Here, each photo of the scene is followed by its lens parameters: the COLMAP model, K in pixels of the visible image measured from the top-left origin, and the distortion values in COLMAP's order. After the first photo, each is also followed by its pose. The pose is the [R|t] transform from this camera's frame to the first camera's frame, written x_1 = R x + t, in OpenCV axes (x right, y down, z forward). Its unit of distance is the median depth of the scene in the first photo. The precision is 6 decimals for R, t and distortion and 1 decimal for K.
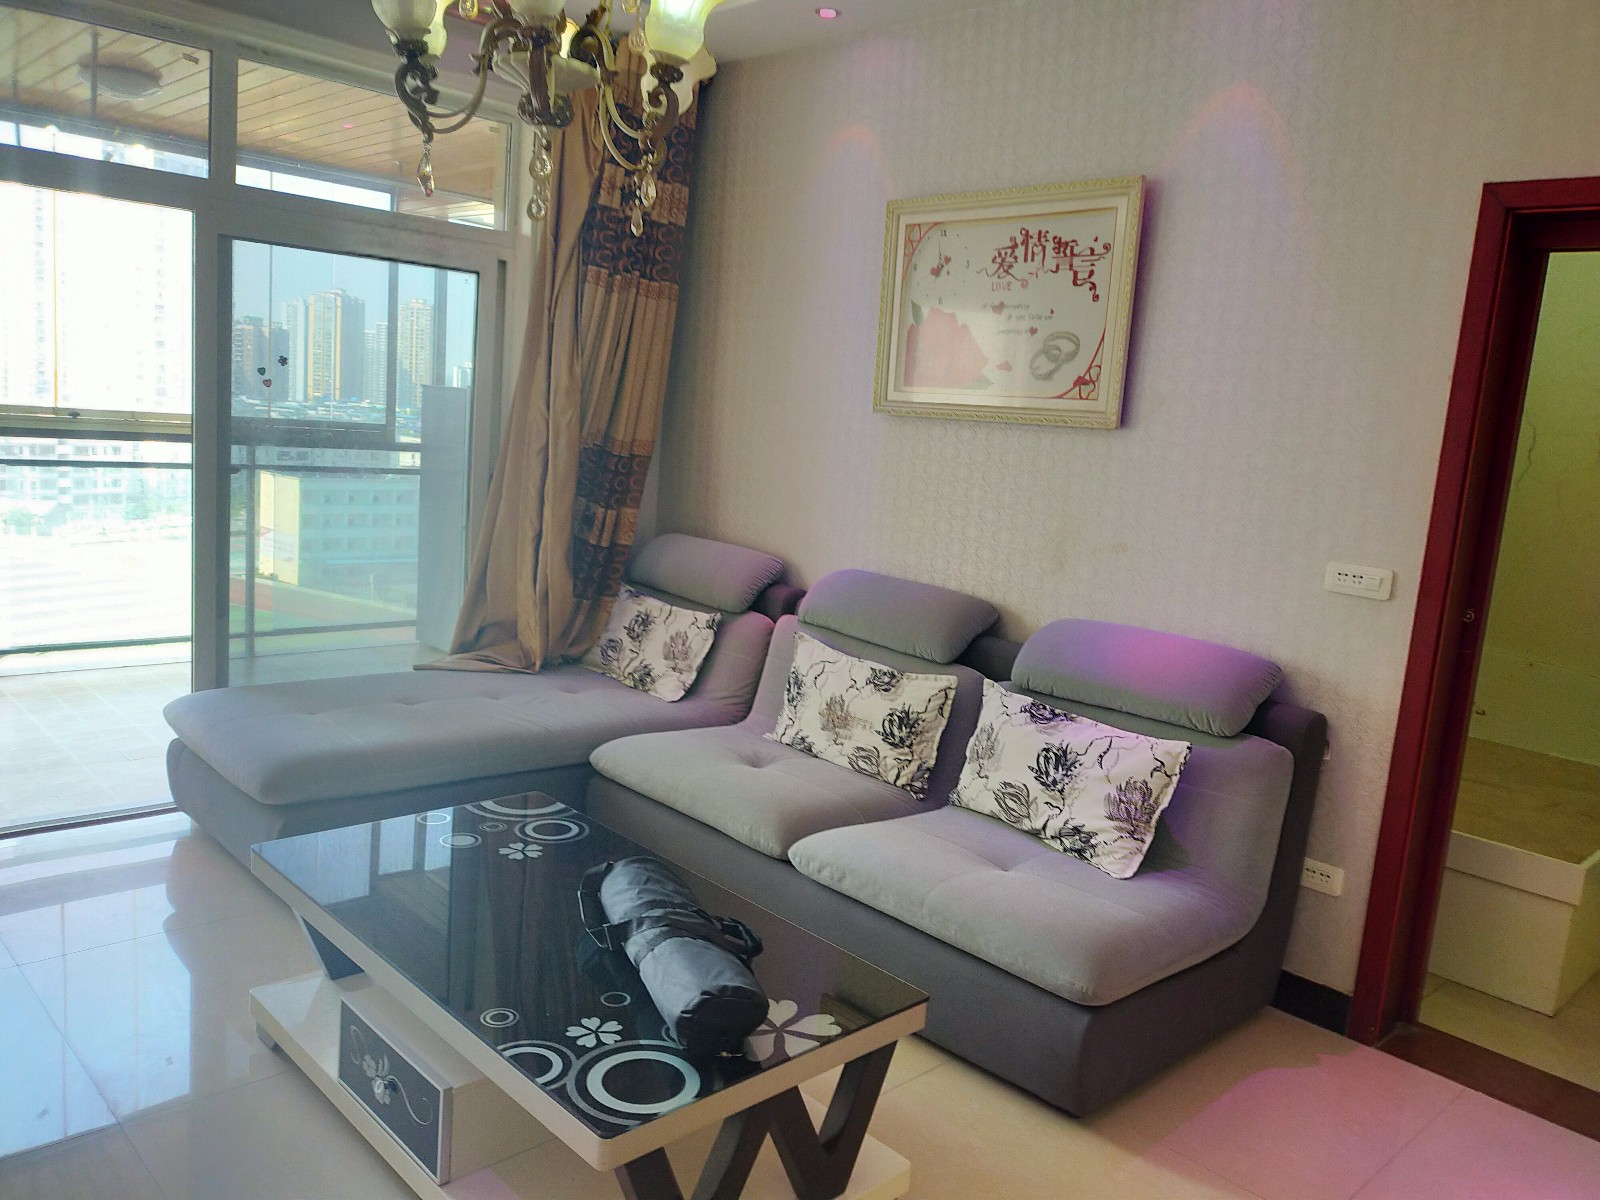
lens RADIAL K [[1209.0, 0, 802.0], [0, 1209.0, 601.5], [0, 0, 1]] dist [0.015985, -0.002667]
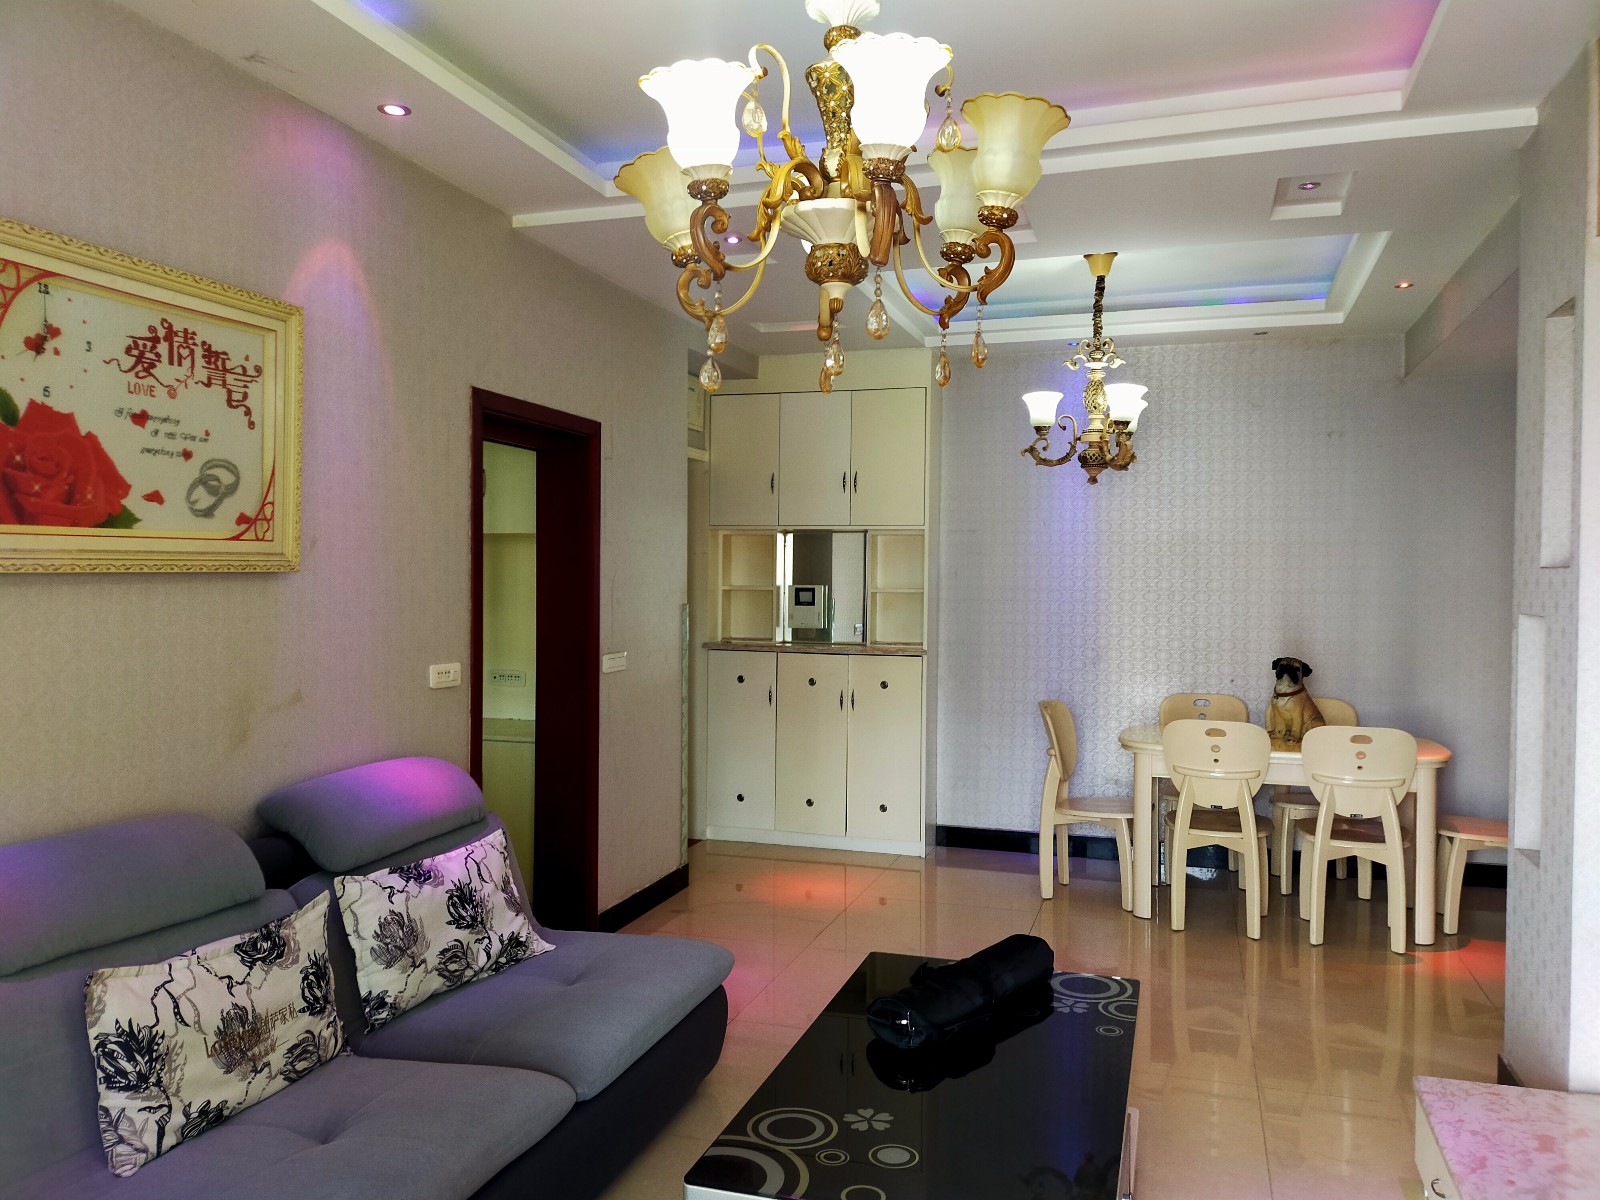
lens RADIAL K [[1209.0, 0, 801.0], [0, 1209.0, 594.9], [0, 0, 1]] dist [0.015985, -0.002667]
pose [[-0.478066, -0.089478, 0.873754, -0.701471], [0.100648, 0.982663, 0.155700, -0.221571], [-0.872538, 0.162377, -0.460773, 1.052667]]
